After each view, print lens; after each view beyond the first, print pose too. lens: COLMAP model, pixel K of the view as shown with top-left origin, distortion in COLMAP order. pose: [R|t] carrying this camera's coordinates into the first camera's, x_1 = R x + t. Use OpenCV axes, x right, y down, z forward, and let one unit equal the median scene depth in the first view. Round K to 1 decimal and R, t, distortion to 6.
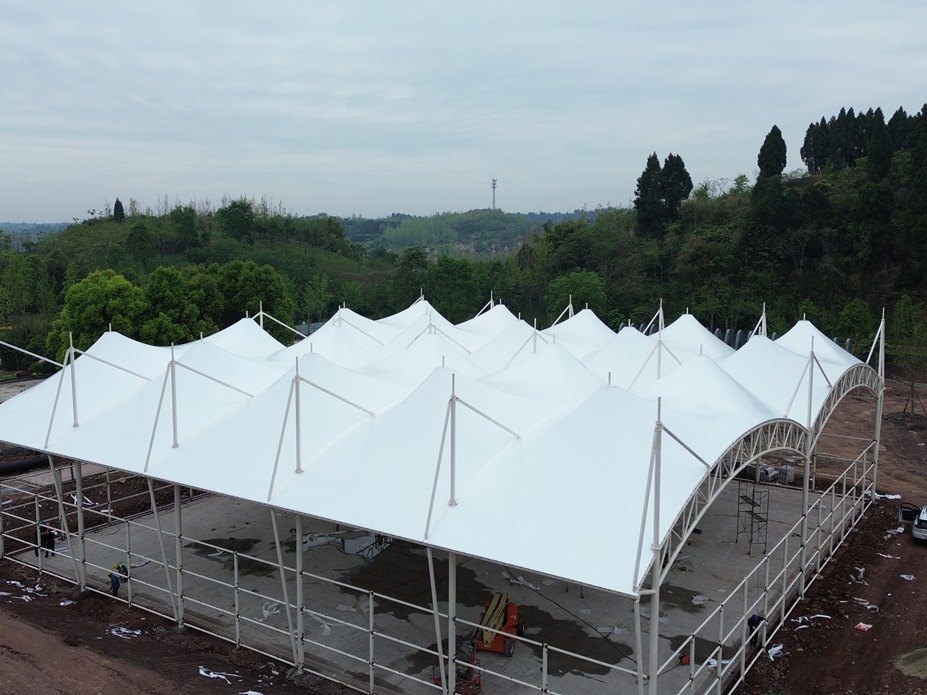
lens RADIAL K [[866.5, 0, 463.9], [0, 866.5, 351.9], [0, 0, 1]] dist [0.057275, 0.000000]
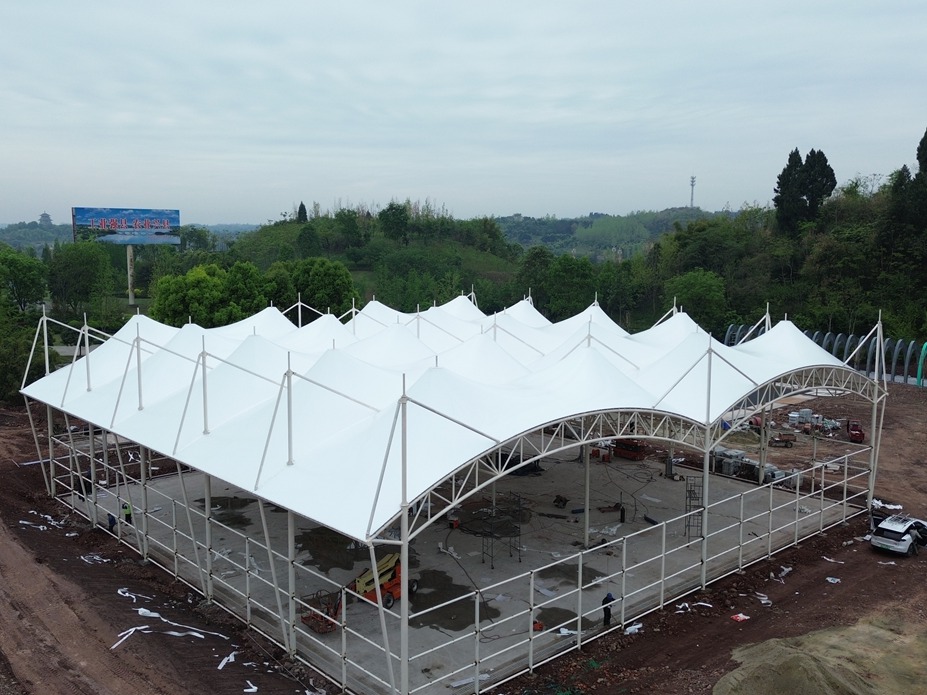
lens RADIAL K [[866.5, 0, 465.0], [0, 866.5, 344.0], [0, 0, 1]] dist [0.057275, 0.000000]
pose [[0.972574, 0.030169, -0.230628, 0.230377], [-0.032185, 0.999469, -0.004984, 0.006330], [0.230356, 0.012270, 0.973029, -0.041920]]
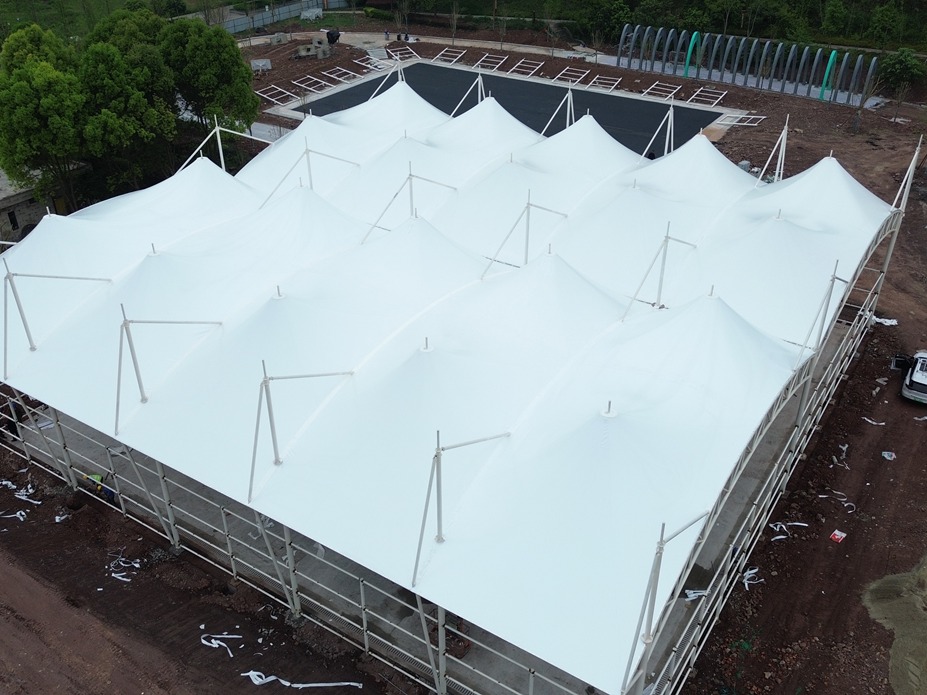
lens RADIAL K [[866.5, 0, 462.4], [0, 866.5, 343.0], [0, 0, 1]] dist [0.057275, 0.000000]
pose [[0.999857, -0.013547, 0.010128, 0.002305], [0.008203, 0.912023, 0.410058, -0.202447], [-0.014792, -0.409916, 0.912003, 0.098298]]
